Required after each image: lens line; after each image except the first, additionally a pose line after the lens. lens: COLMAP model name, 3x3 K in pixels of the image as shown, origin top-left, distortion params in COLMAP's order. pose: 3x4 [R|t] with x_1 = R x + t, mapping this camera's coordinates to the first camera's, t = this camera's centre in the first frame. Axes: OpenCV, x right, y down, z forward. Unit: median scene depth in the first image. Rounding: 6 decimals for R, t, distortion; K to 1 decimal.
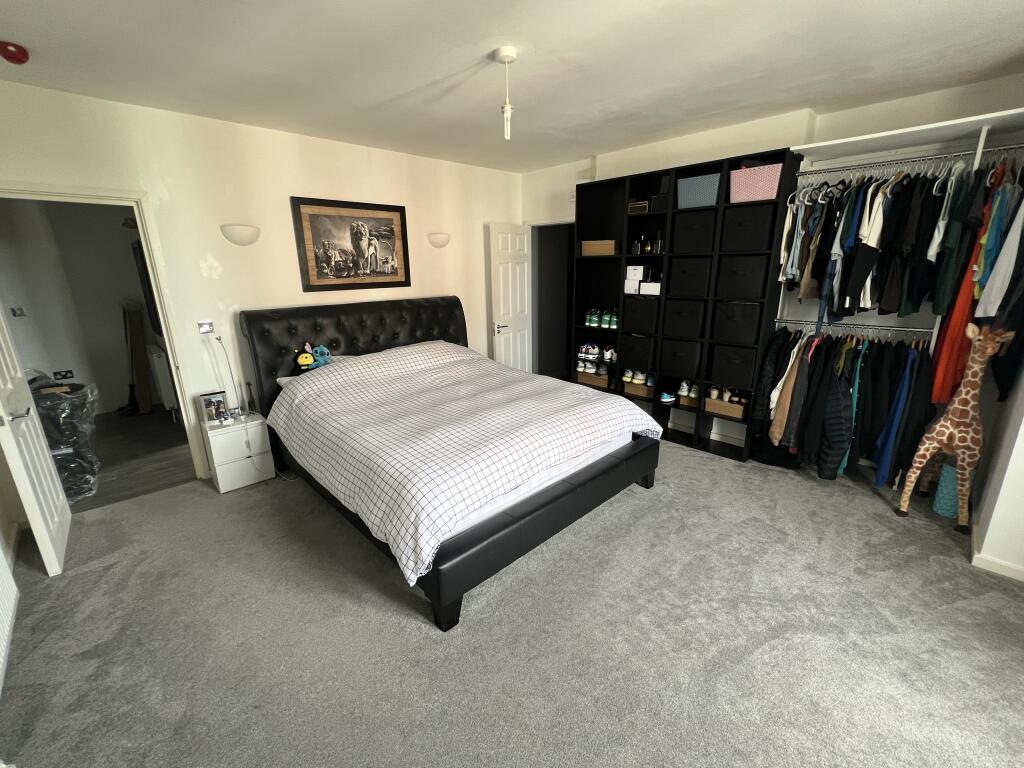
lens RADIAL K [[427.9, 0, 513.3], [0, 427.9, 381.7], [0, 0, 1]] dist [-0.003331, -0.000208]
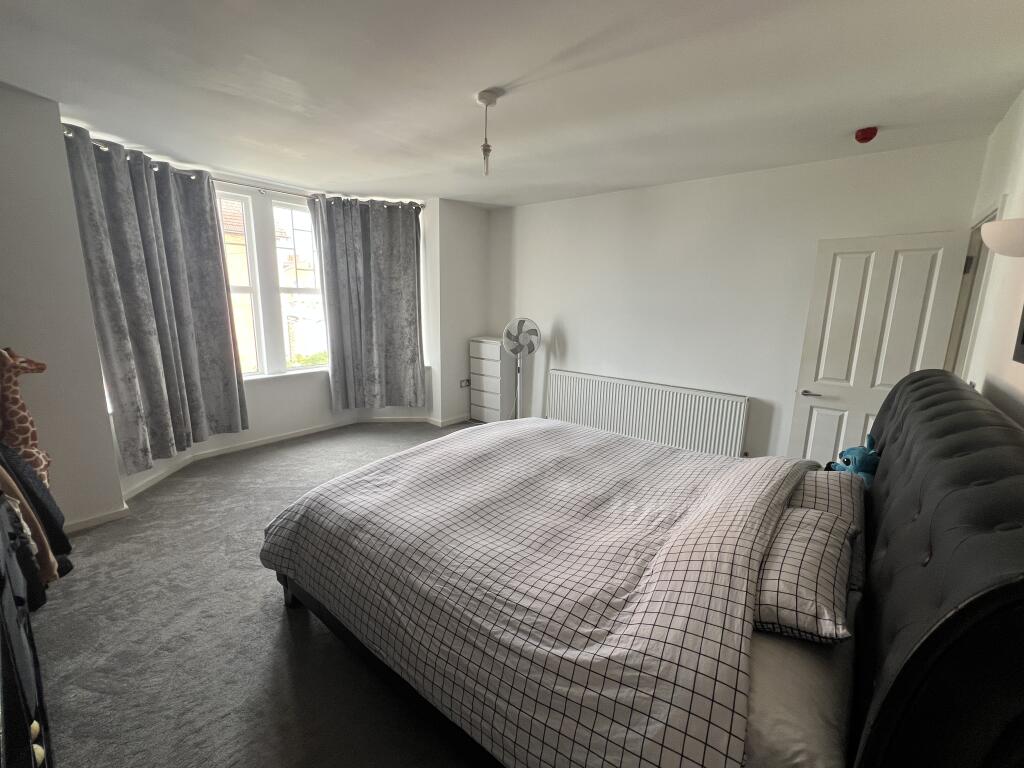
lens RADIAL K [[427.9, 0, 513.3], [0, 427.9, 381.7], [0, 0, 1]] dist [-0.003331, -0.000208]
pose [[-0.994956, 0.013008, -0.099464, 0.018321], [-0.032748, 0.895110, 0.444642, -0.359992], [0.094815, 0.445656, -0.890169, 1.347216]]
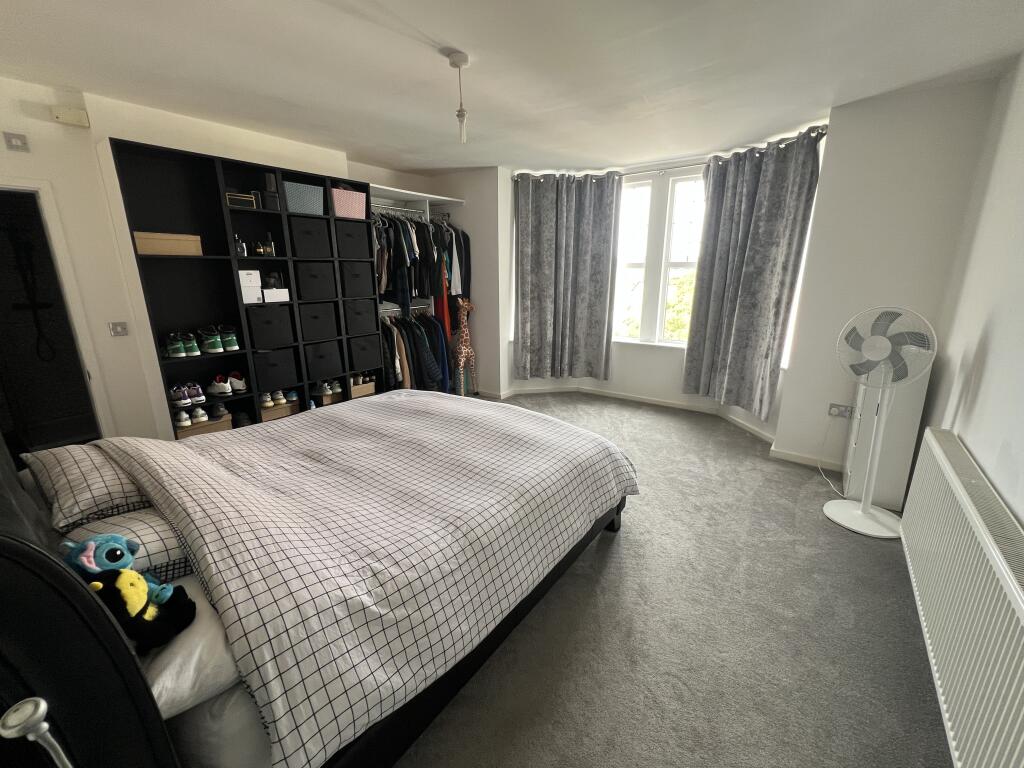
lens RADIAL K [[424.7, 0, 512.0], [0, 424.7, 384.0], [0, 0, 1]] dist [0.000664, 0.000095]
pose [[-0.159217, -0.243035, 0.956862, -0.716266], [0.269662, 0.921662, 0.278965, -0.174473], [-0.949701, 0.302445, -0.081207, 0.710897]]
